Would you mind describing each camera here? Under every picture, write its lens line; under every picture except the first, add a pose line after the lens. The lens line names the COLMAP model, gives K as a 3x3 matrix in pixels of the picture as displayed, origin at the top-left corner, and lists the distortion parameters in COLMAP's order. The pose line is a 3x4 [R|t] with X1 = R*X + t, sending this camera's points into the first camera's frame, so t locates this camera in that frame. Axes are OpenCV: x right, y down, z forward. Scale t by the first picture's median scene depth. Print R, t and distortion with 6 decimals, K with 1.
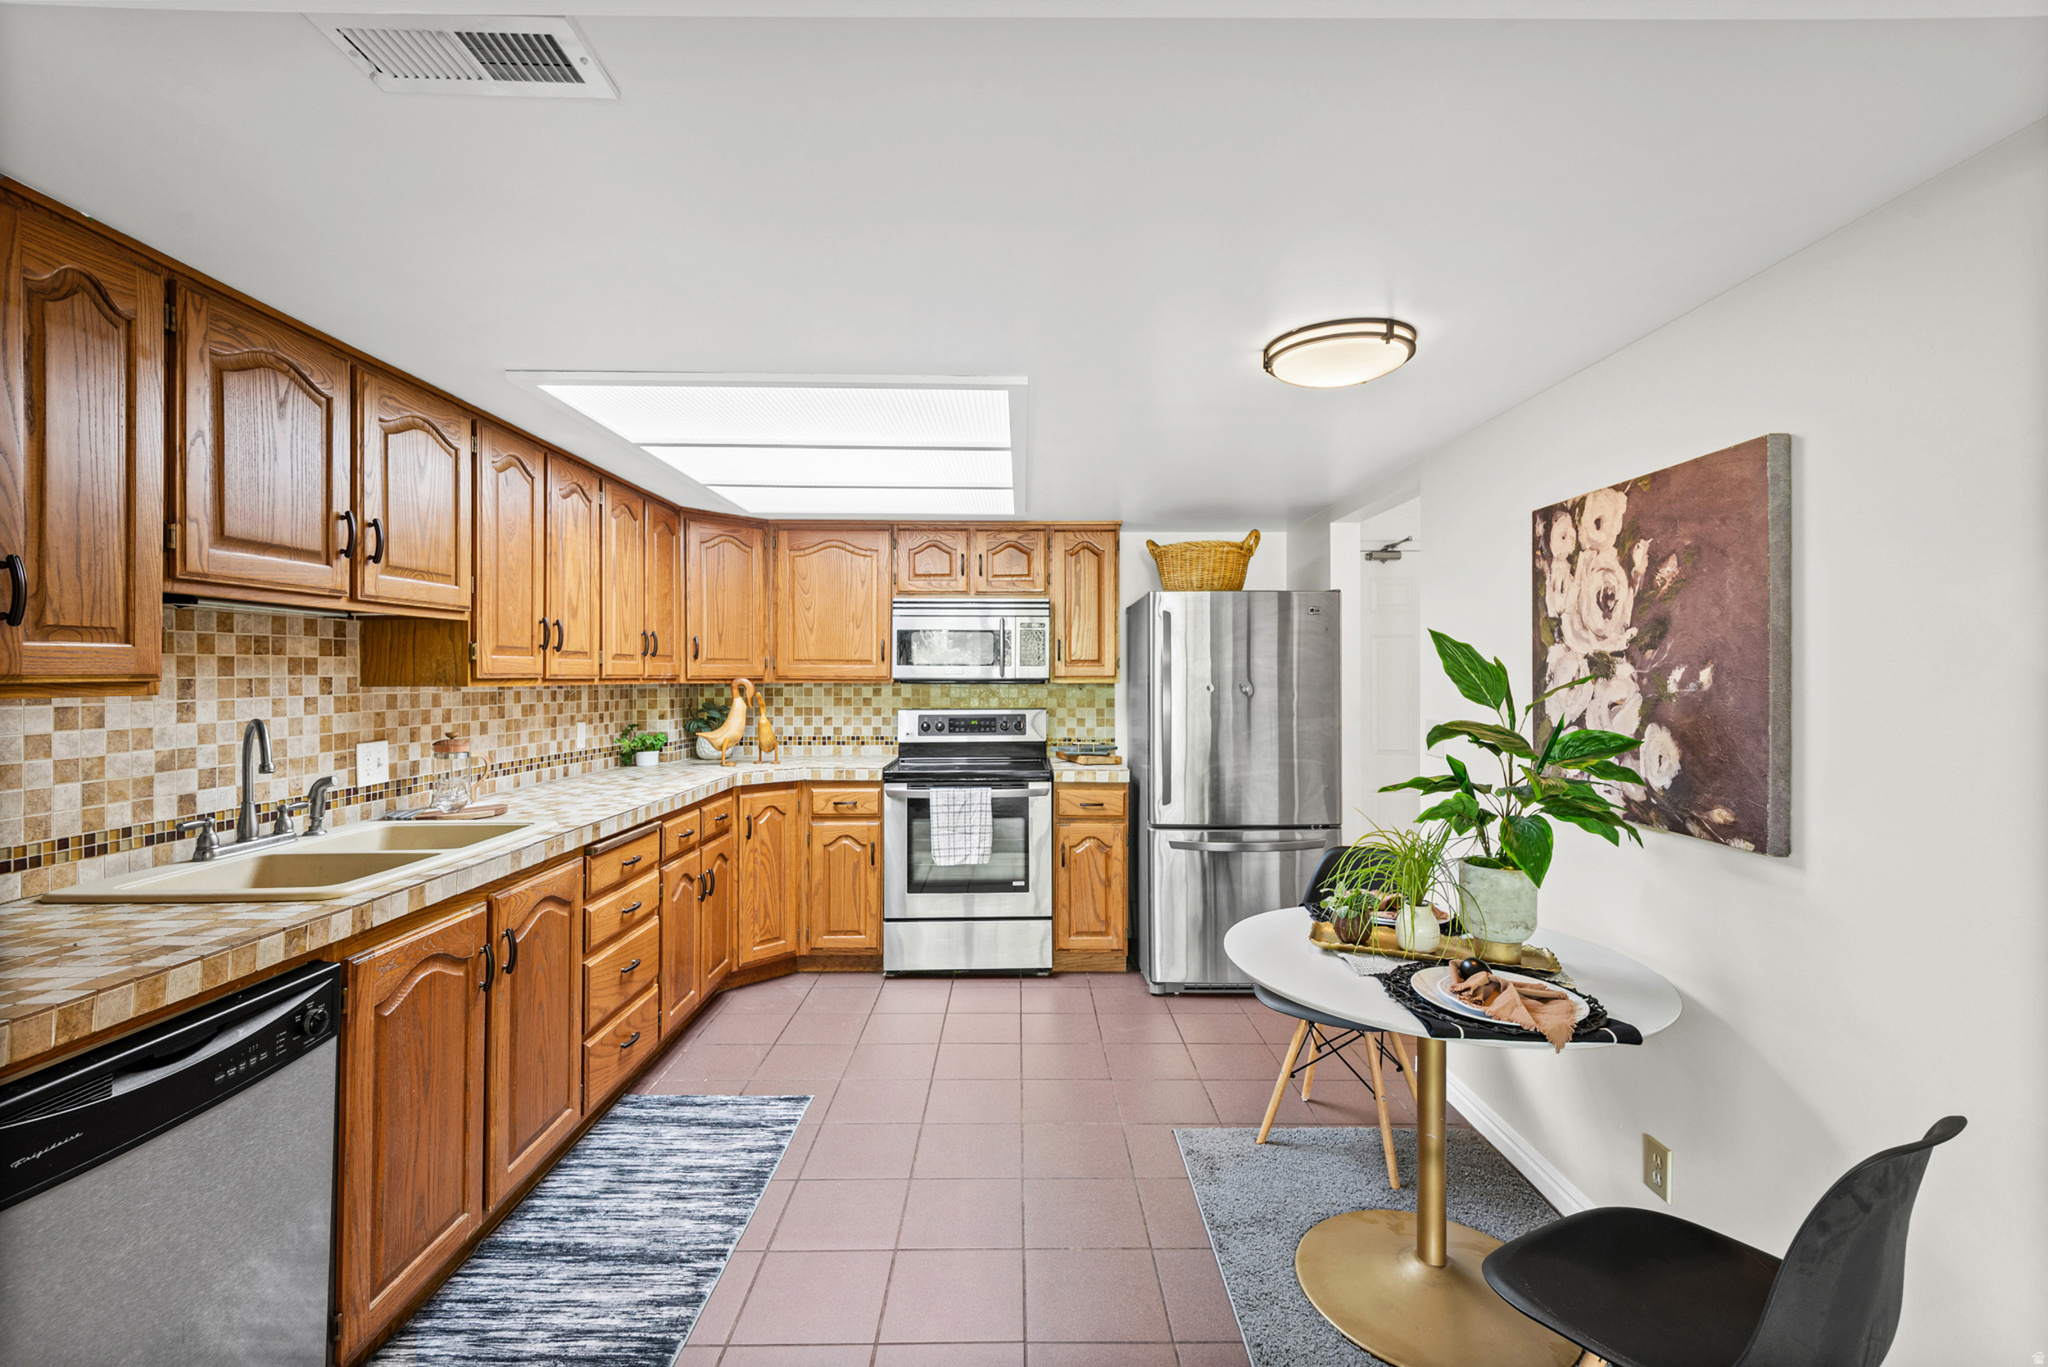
lens RADIAL K [[932.9, 0, 1052.2], [0, 932.9, 674.2], [0, 0, 1]] dist [0.020328, -0.008680]
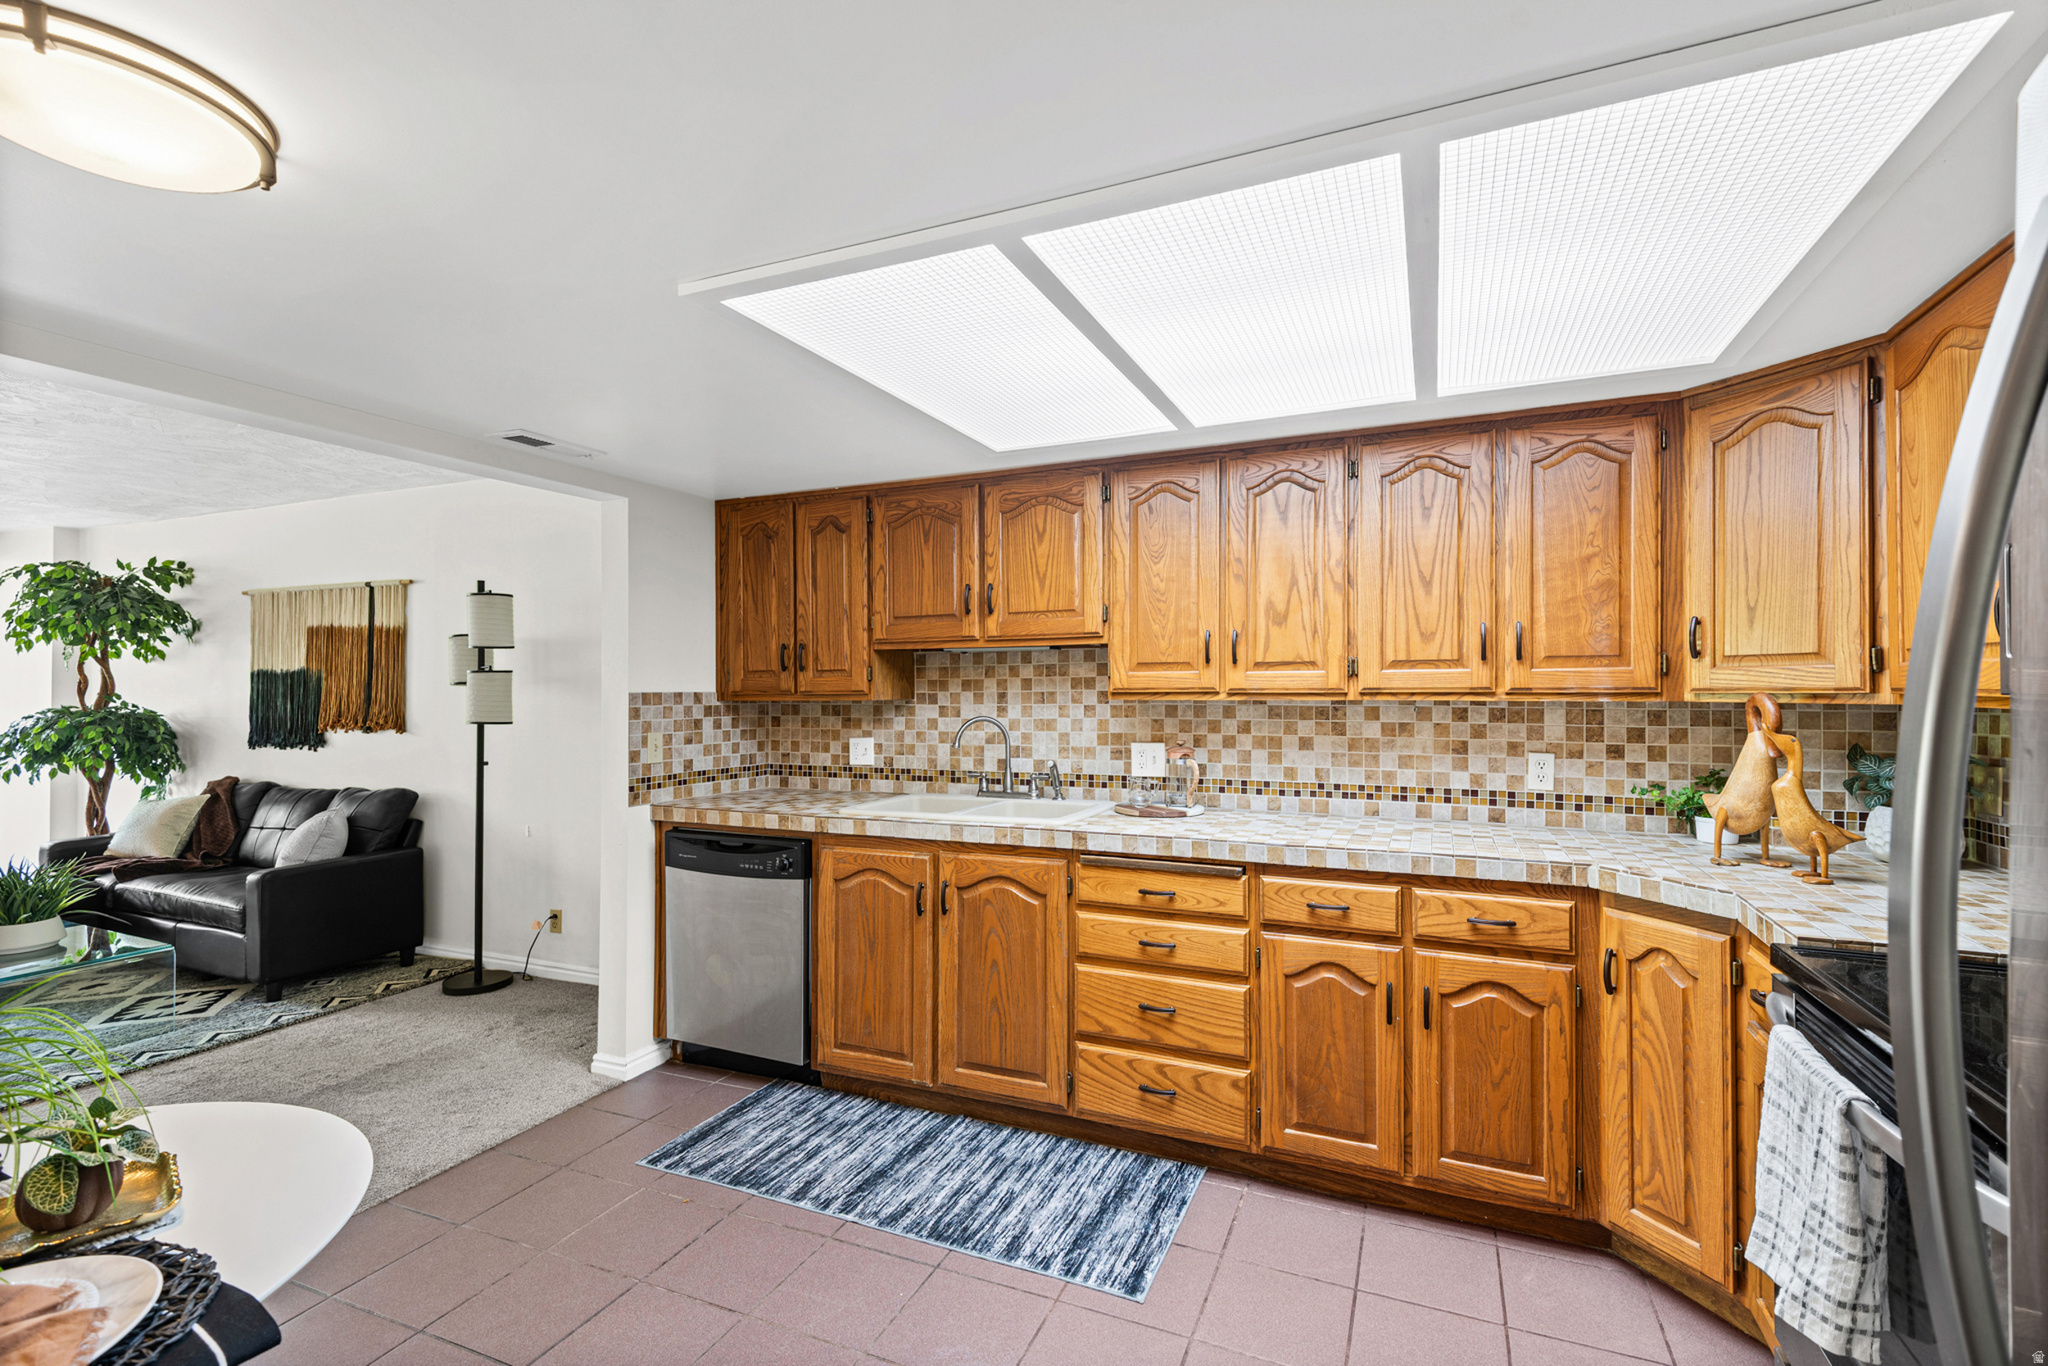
lens RADIAL K [[932.9, 0, 1045.2], [0, 932.9, 674.5], [0, 0, 1]] dist [0.020328, -0.008680]
pose [[-0.433430, -0.012366, -0.901103, 0.439441], [0.004956, 0.999858, -0.016106, 0.000586], [0.901174, -0.011447, -0.433307, 1.352950]]
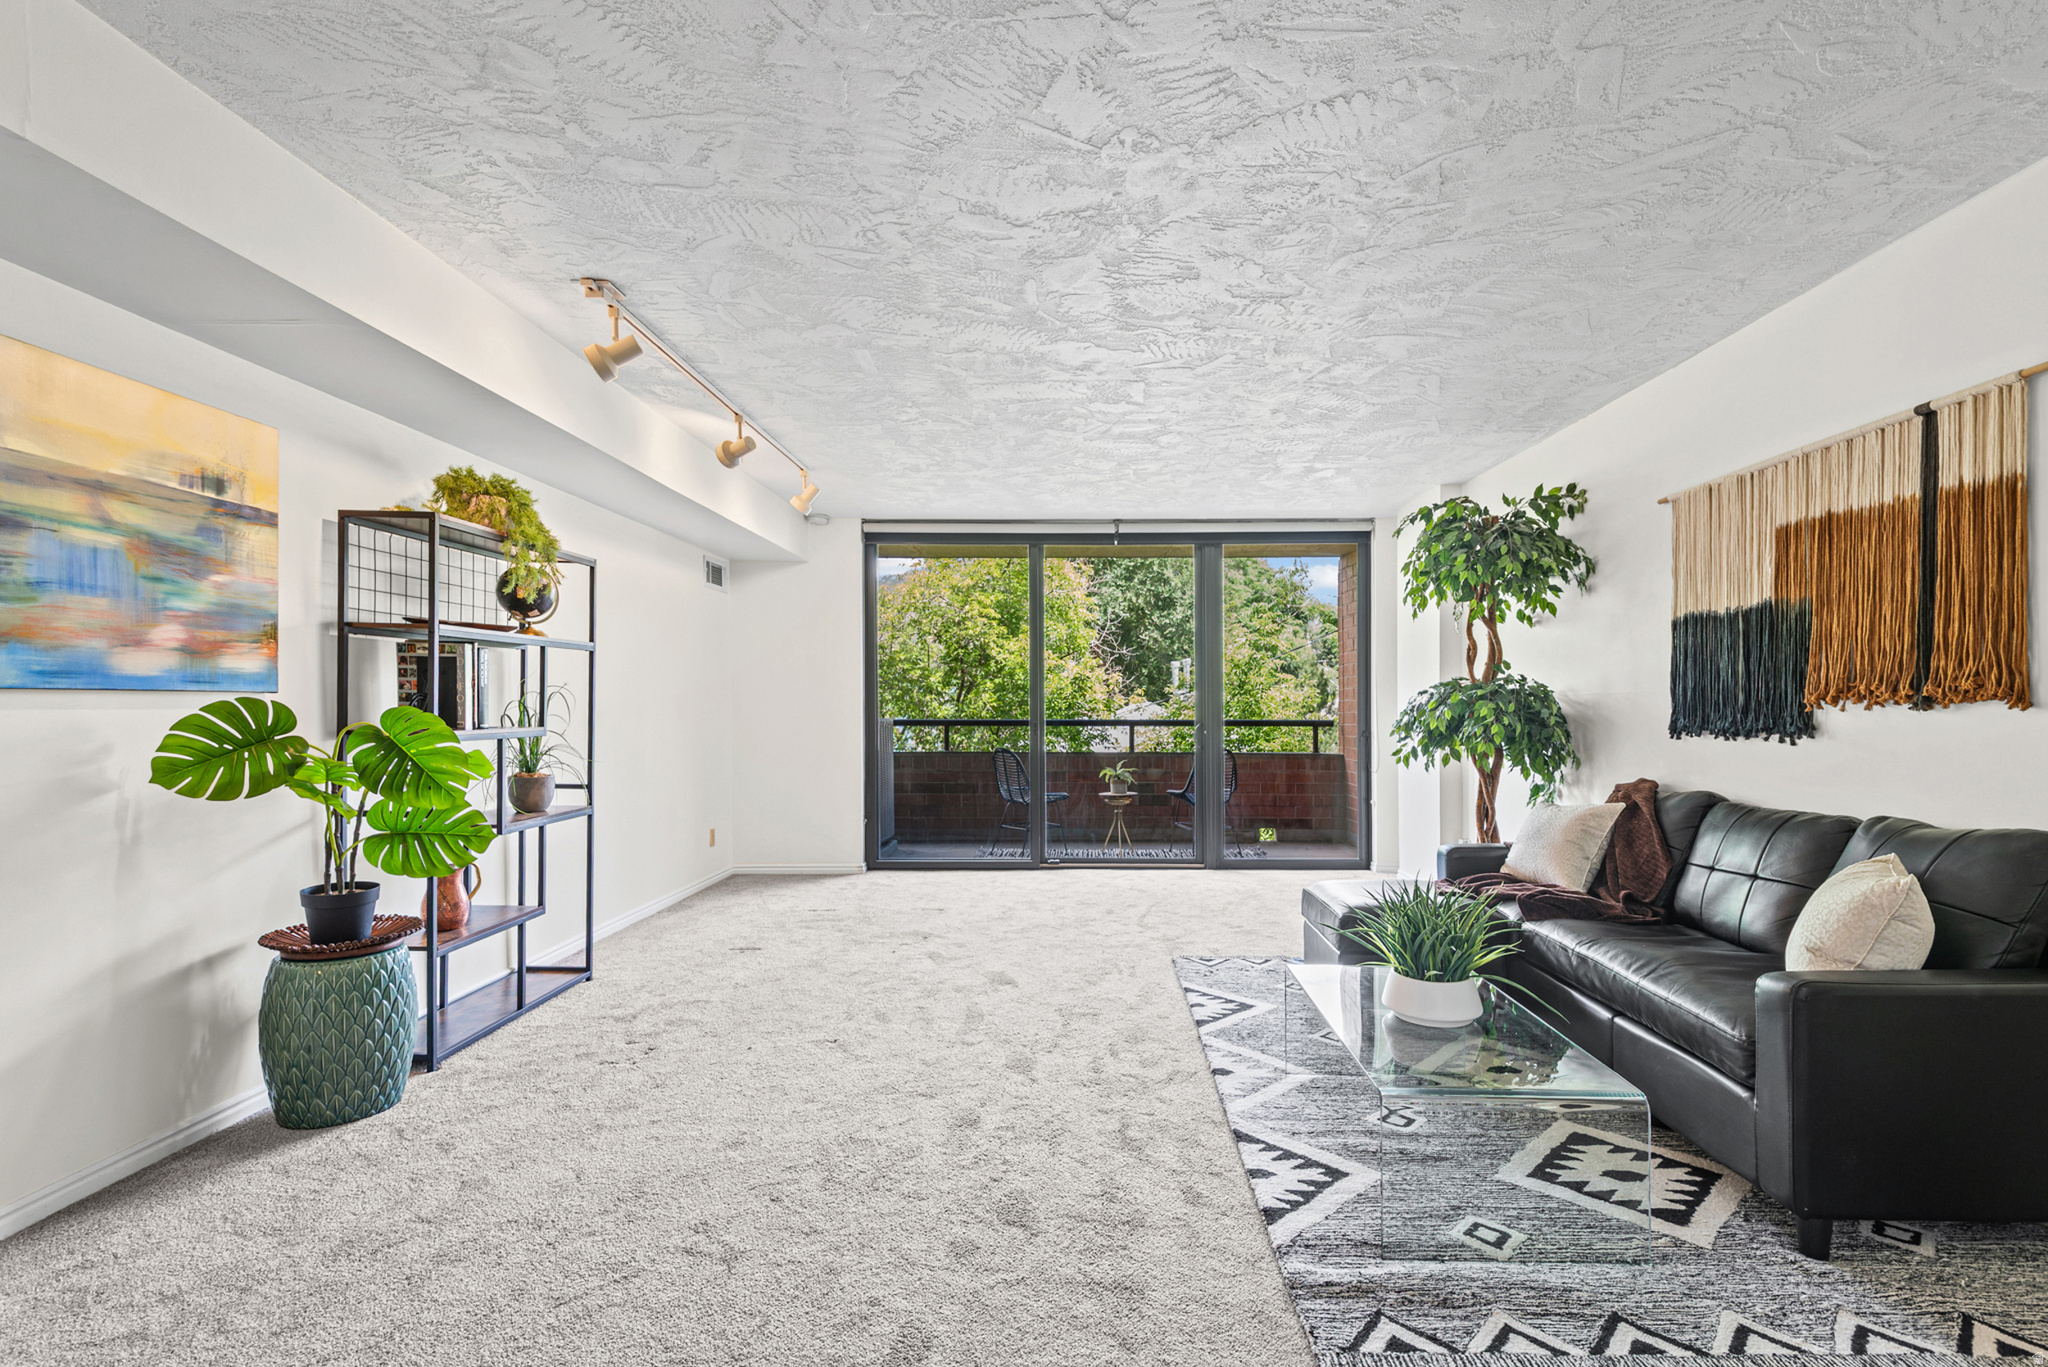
lens RADIAL K [[932.9, 0, 1094.5], [0, 932.9, 720.0], [0, 0, 1]] dist [0.020328, -0.008680]
pose [[-0.999691, -0.000140, 0.024854, 0.151675], [-0.000014, 0.999987, 0.005078, 0.079572], [-0.024854, 0.005076, -0.999678, 0.353407]]
